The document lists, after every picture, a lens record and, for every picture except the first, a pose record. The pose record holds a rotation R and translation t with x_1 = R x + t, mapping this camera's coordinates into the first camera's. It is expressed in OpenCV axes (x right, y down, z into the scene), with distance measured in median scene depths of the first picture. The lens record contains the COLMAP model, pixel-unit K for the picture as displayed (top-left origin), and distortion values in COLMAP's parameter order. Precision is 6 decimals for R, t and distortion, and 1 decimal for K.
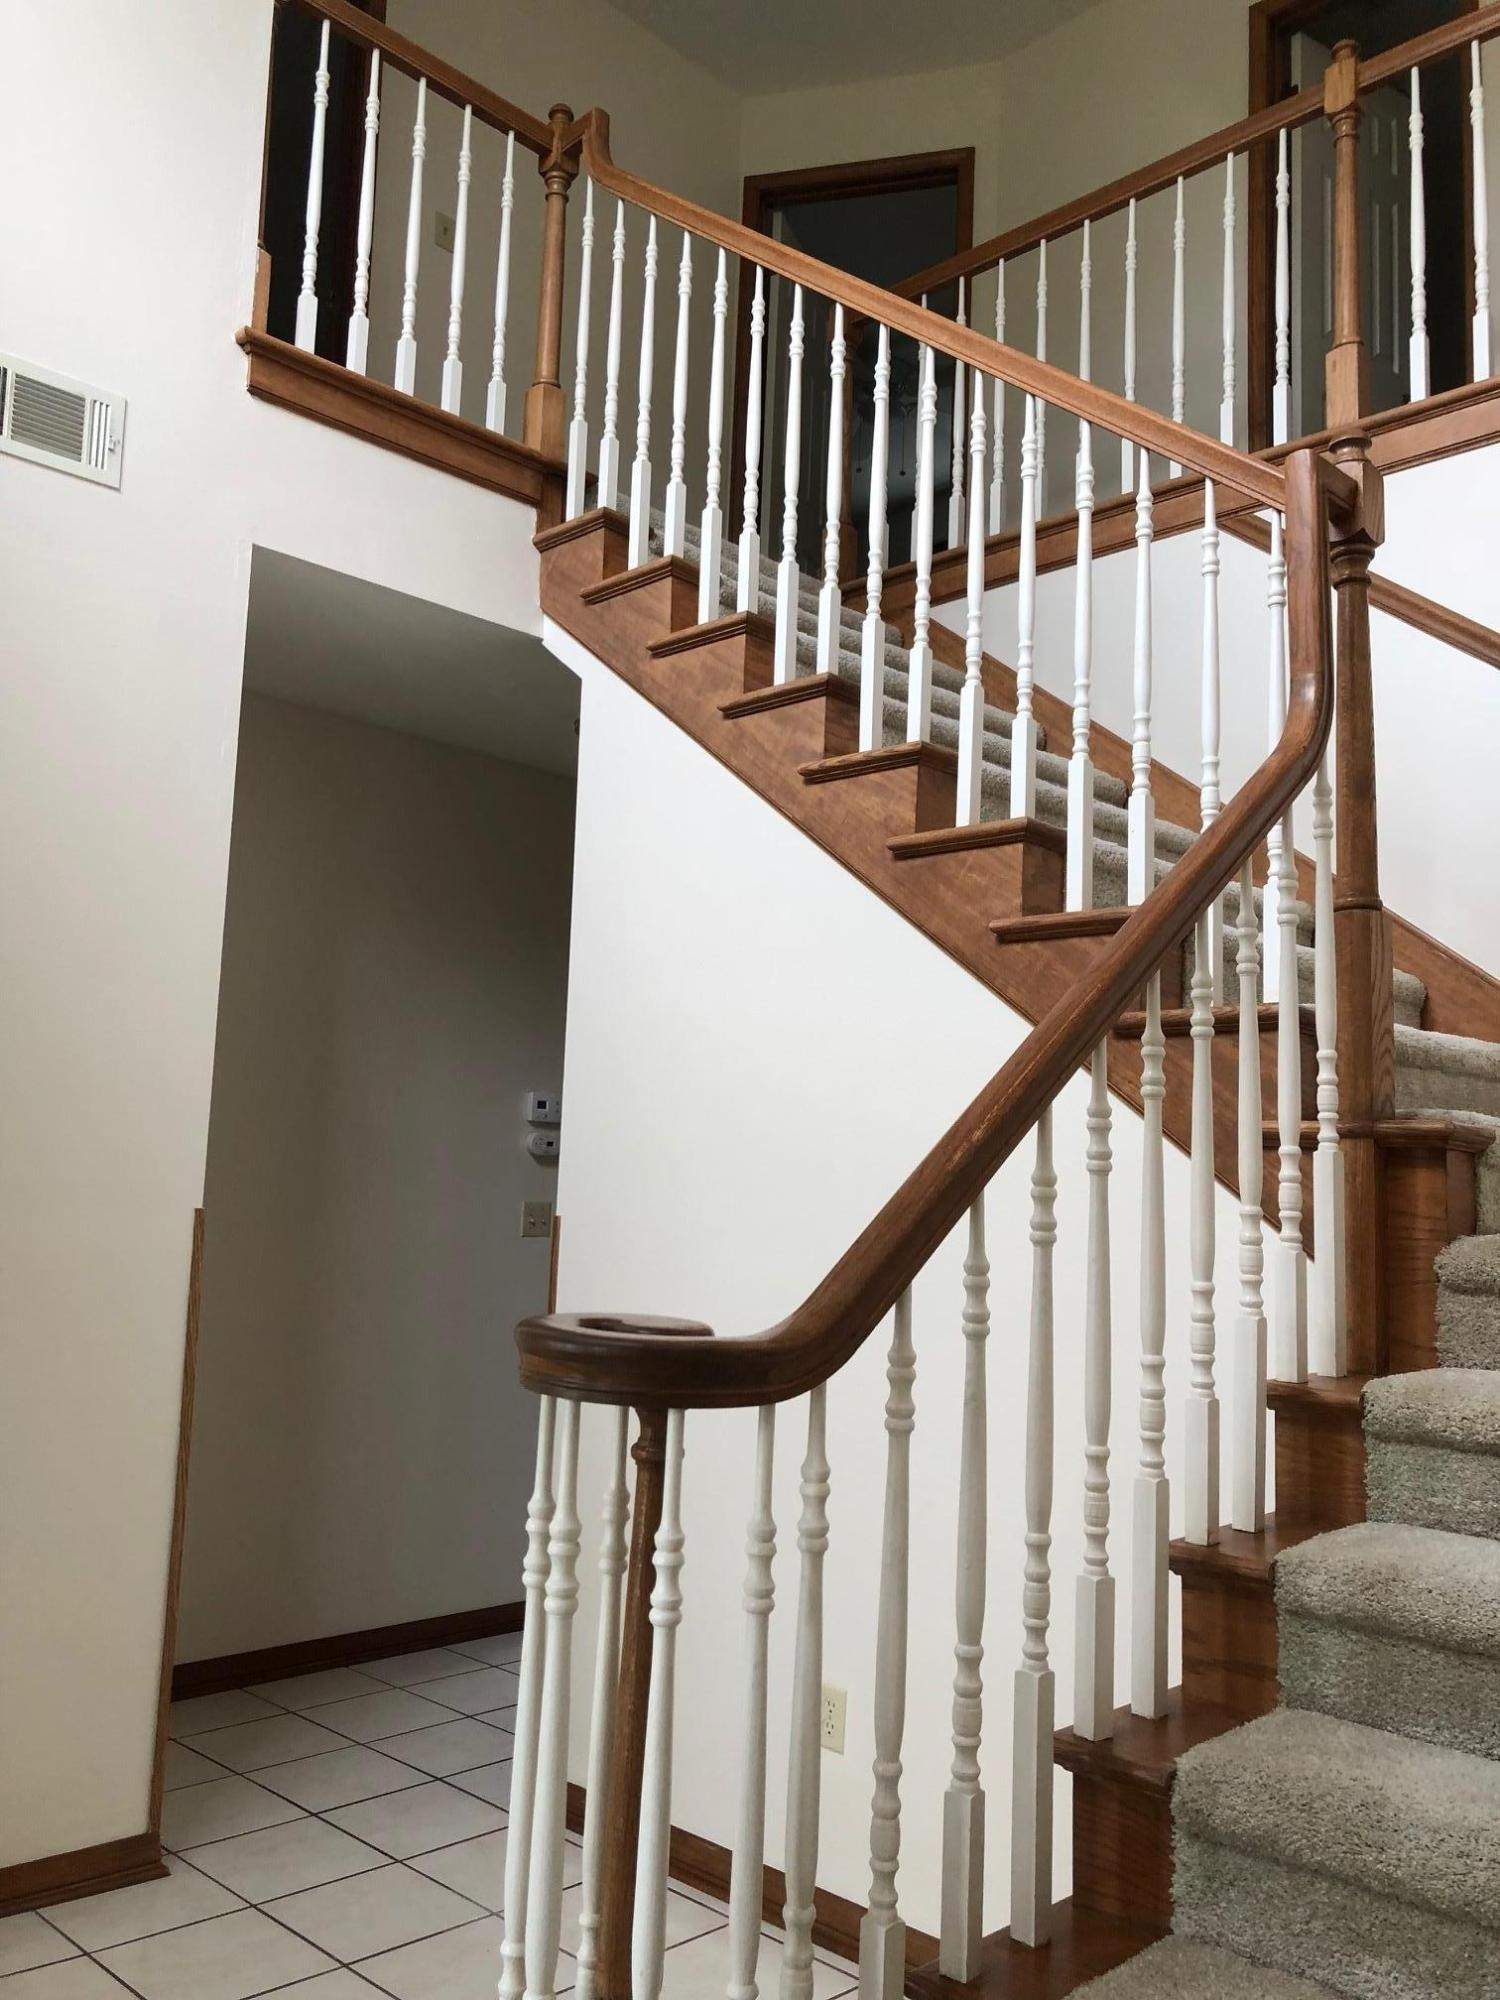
lens RADIAL K [[1651.6, 0, 753.0], [0, 1651.6, 1005.7], [0, 0, 1]] dist [0.012817, -0.019429]
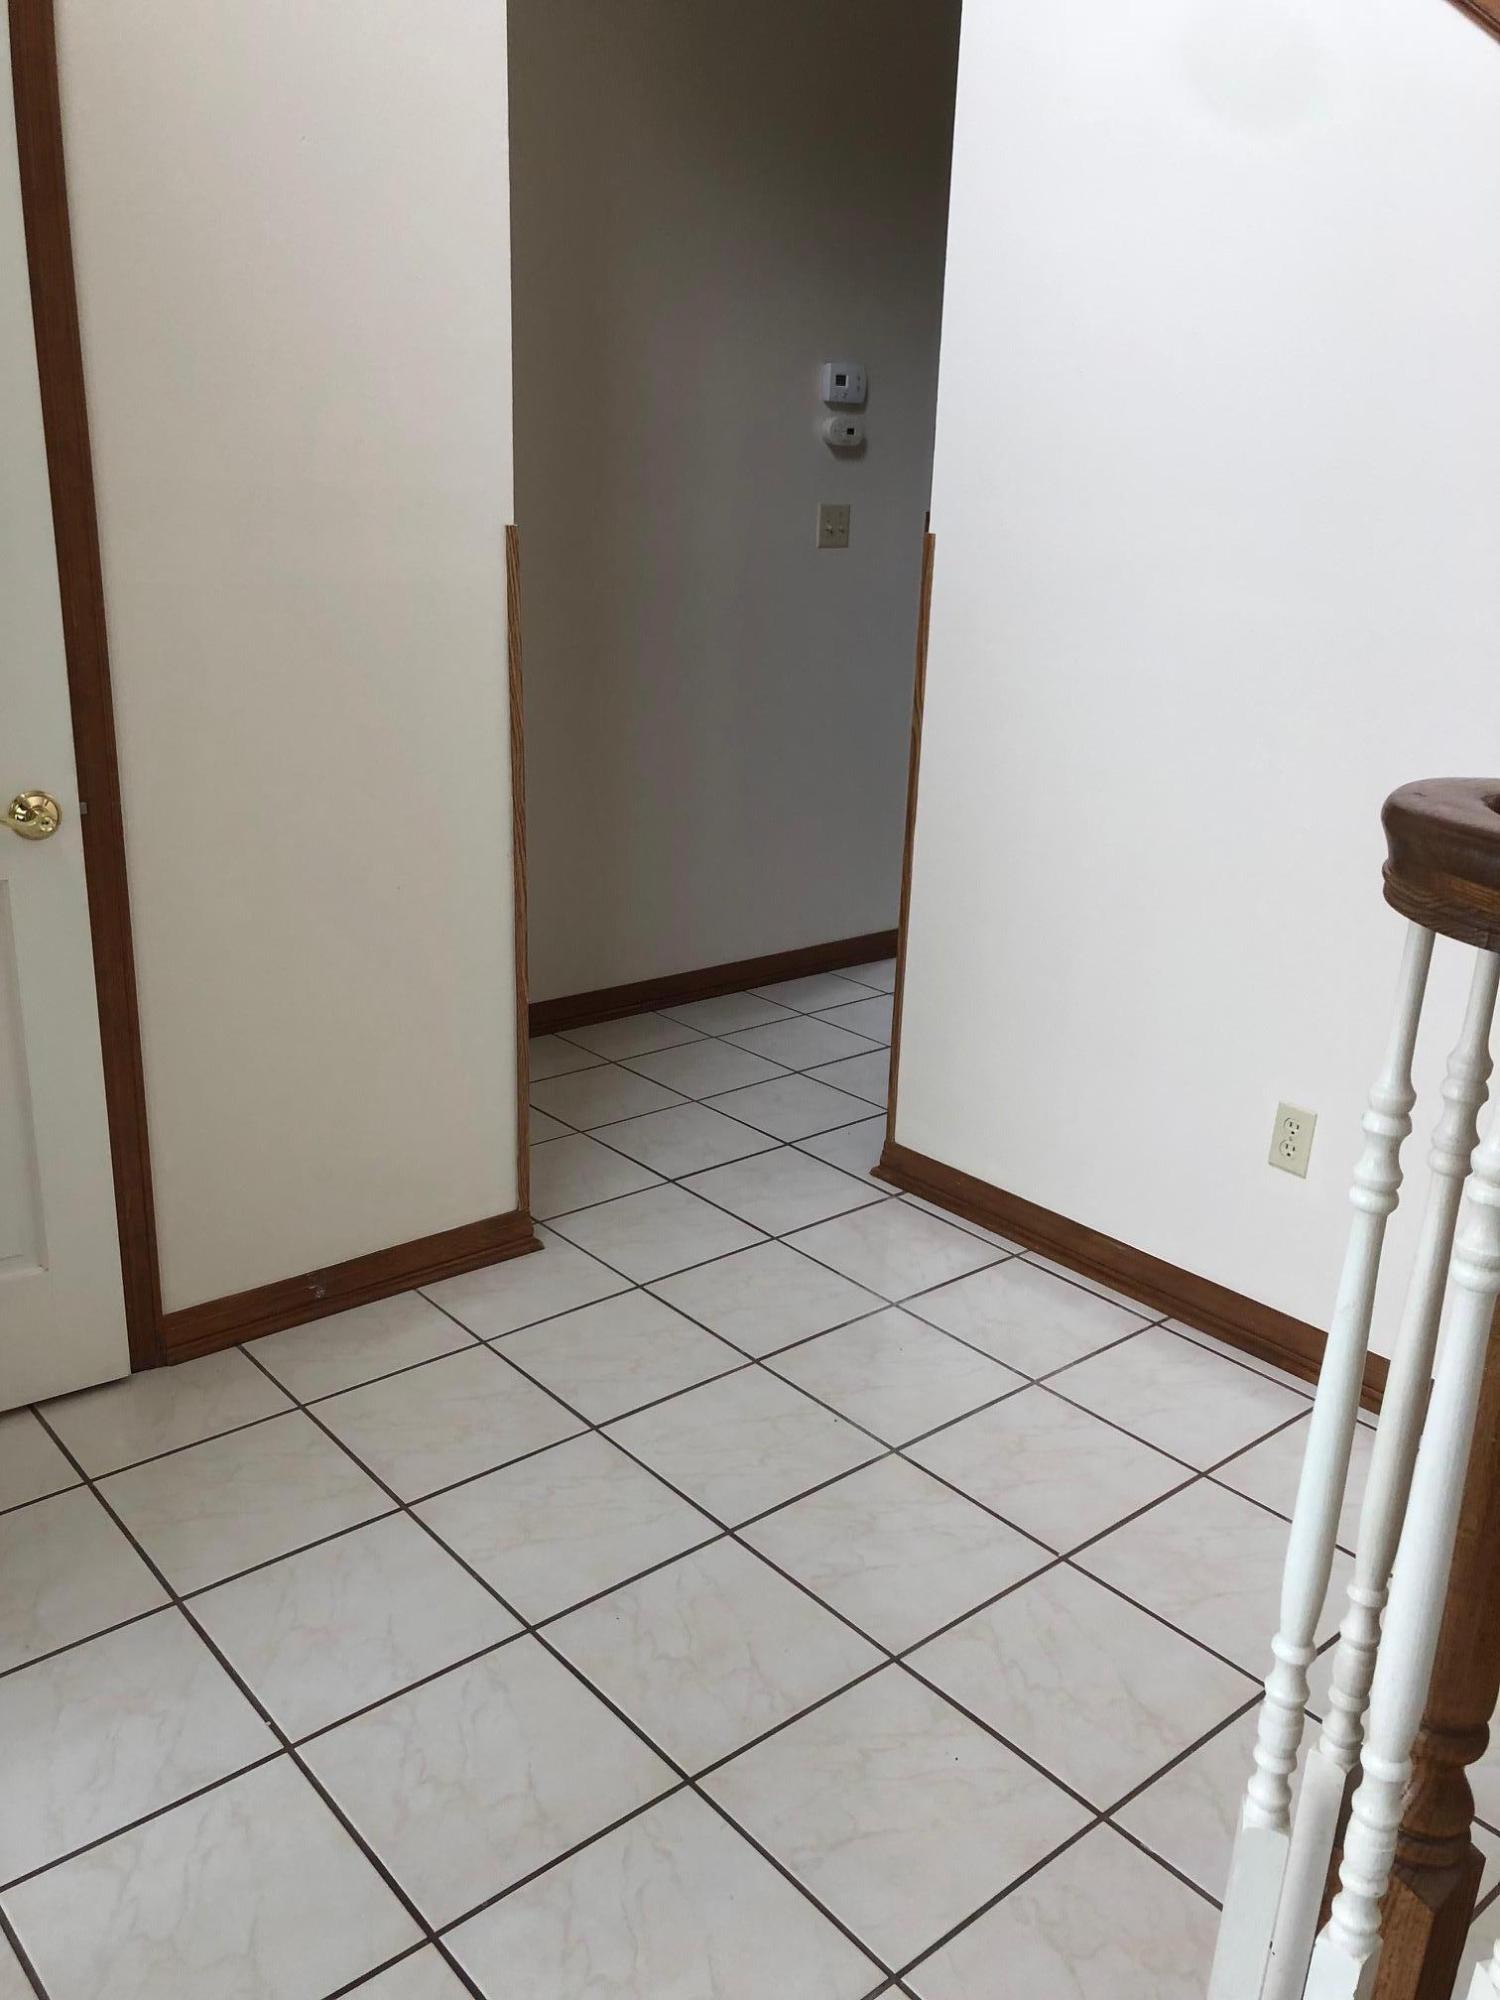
lens RADIAL K [[1651.6, 0, 744.9], [0, 1651.6, 999.2], [0, 0, 1]] dist [0.012817, -0.019429]
pose [[0.994919, 0.050147, -0.087299, -0.164657], [-0.012568, 0.922201, 0.386508, 0.048900], [0.099890, -0.383447, 0.918145, 0.227346]]
